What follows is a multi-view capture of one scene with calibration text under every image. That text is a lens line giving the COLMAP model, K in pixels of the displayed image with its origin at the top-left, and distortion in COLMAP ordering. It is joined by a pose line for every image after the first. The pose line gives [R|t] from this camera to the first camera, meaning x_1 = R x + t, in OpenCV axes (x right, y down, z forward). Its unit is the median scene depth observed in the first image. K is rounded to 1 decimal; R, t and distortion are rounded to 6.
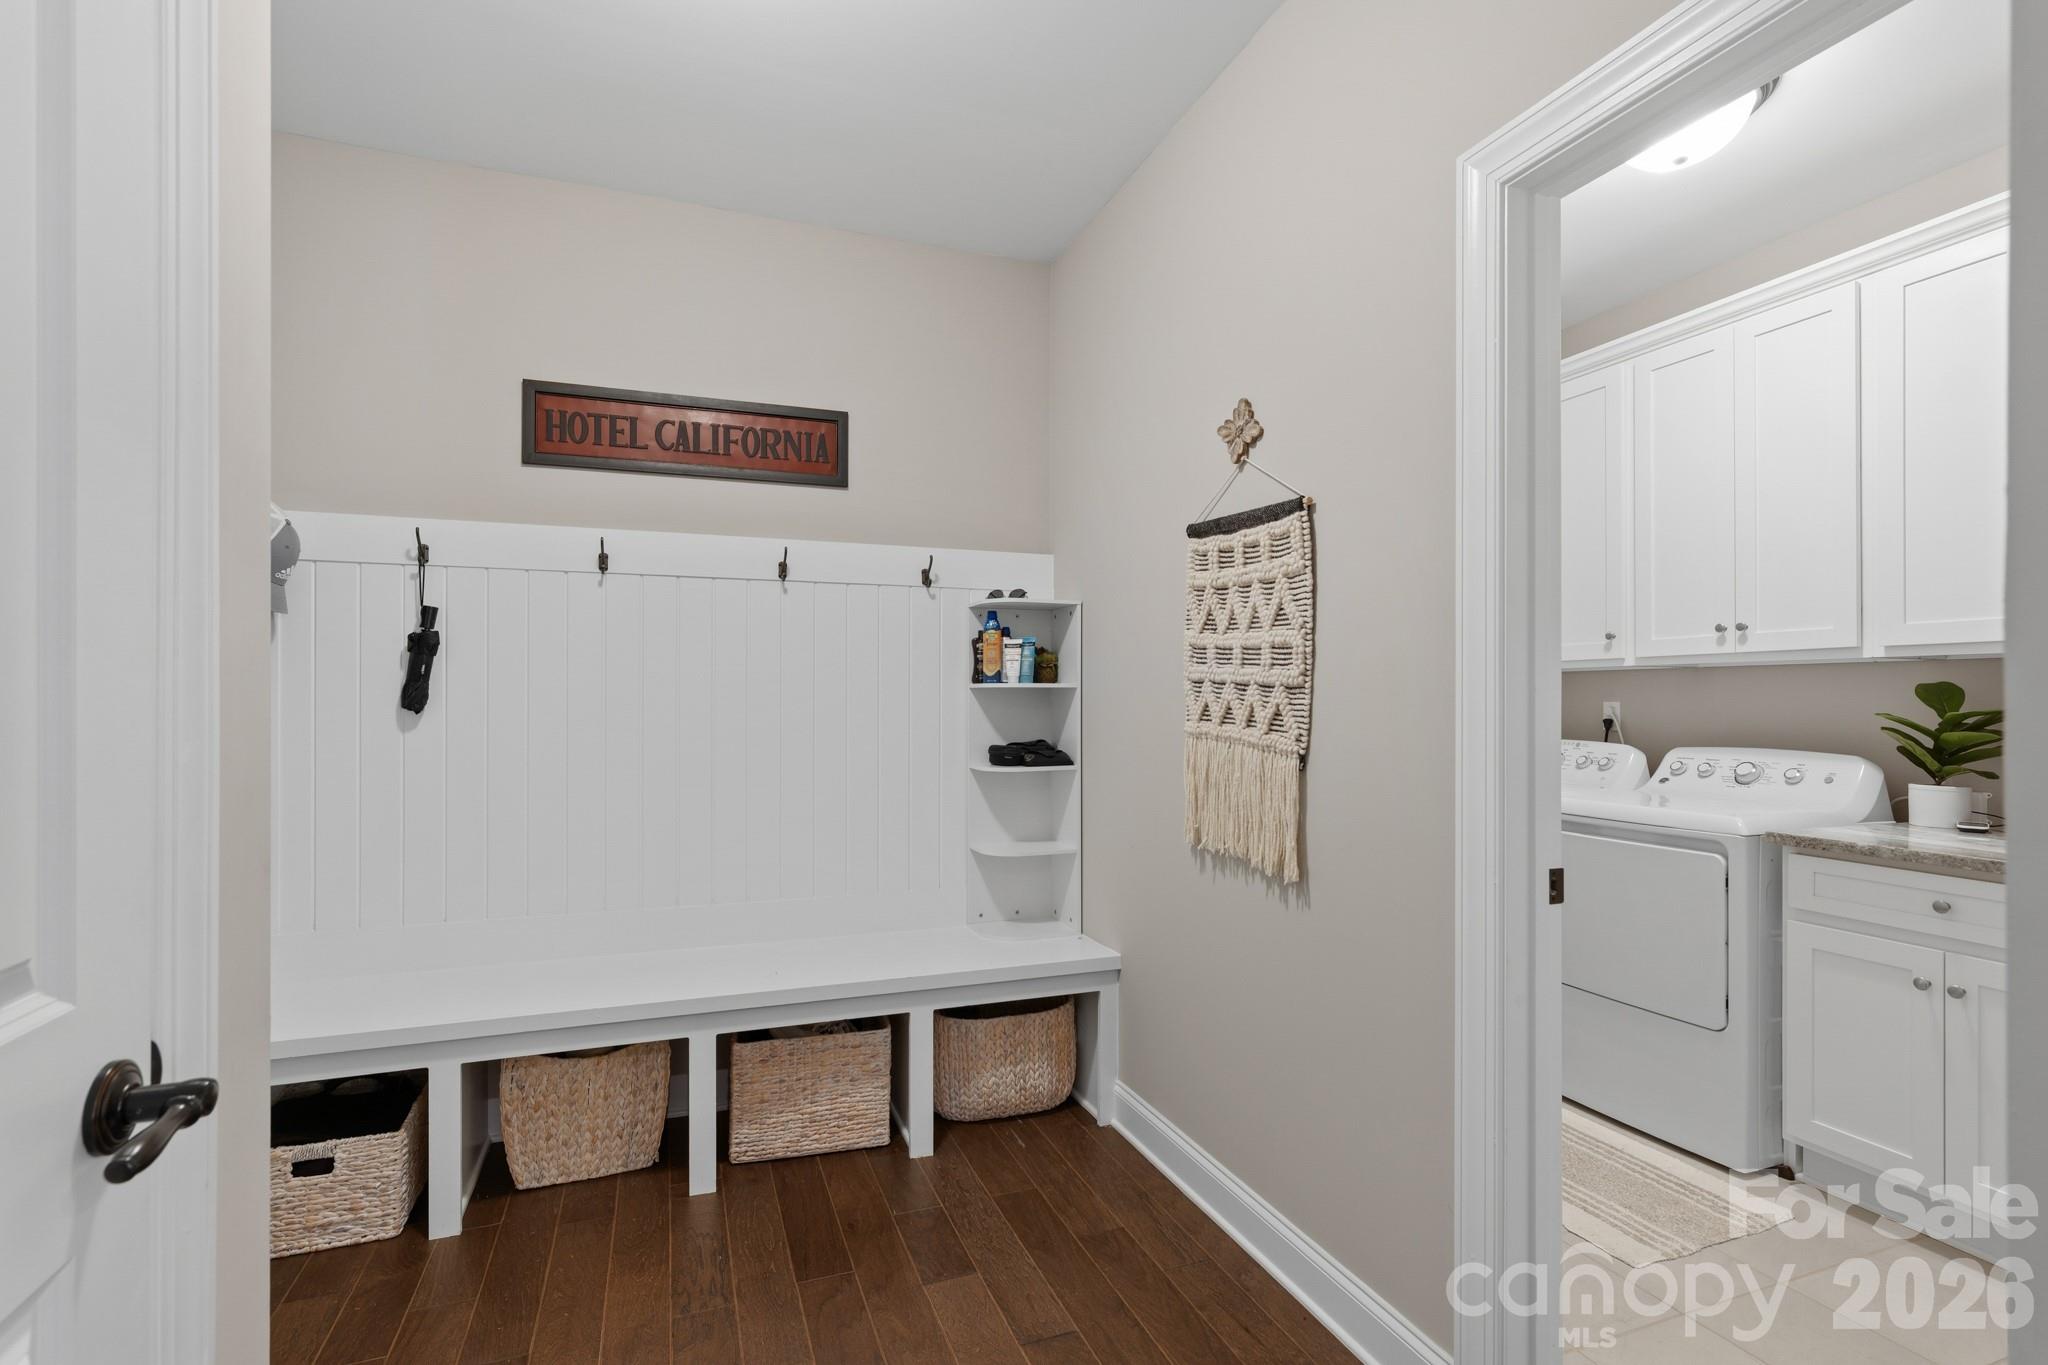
lens RADIAL K [[955.2, 0, 1016.6], [0, 955.2, 693.9], [0, 0, 1]] dist [-0.001986, 0.001036]
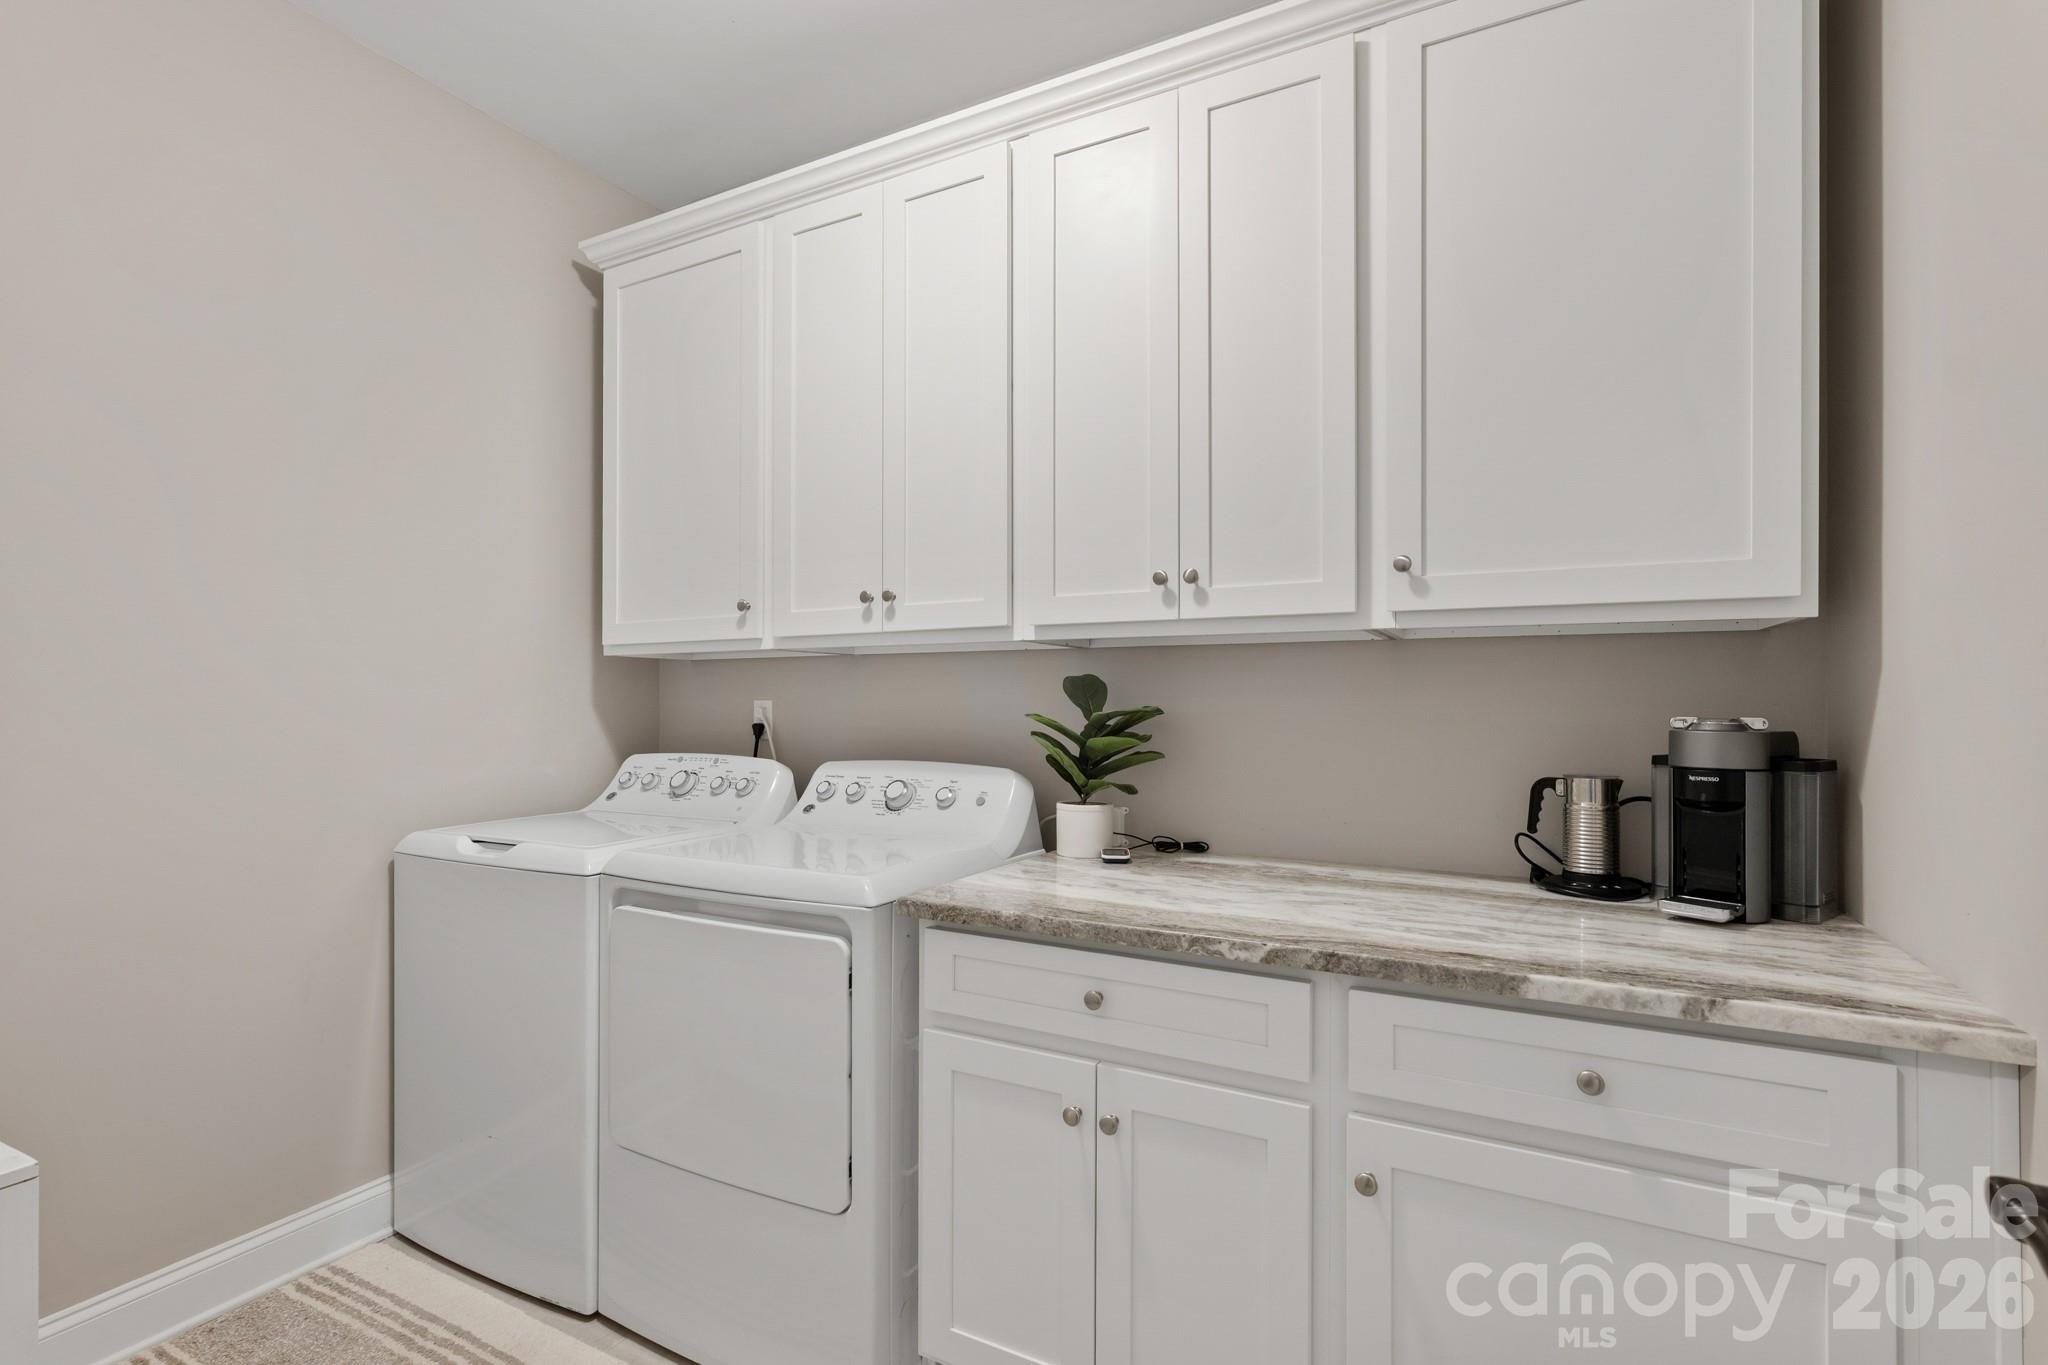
lens RADIAL K [[955.2, 0, 1016.6], [0, 955.2, 693.9], [0, 0, 1]] dist [-0.001986, 0.001036]
pose [[0.755560, 0.003263, 0.655071, 0.394019], [-0.003165, 0.999994, -0.001331, 0.005078], [-0.655072, -0.001068, 0.755566, 0.427258]]
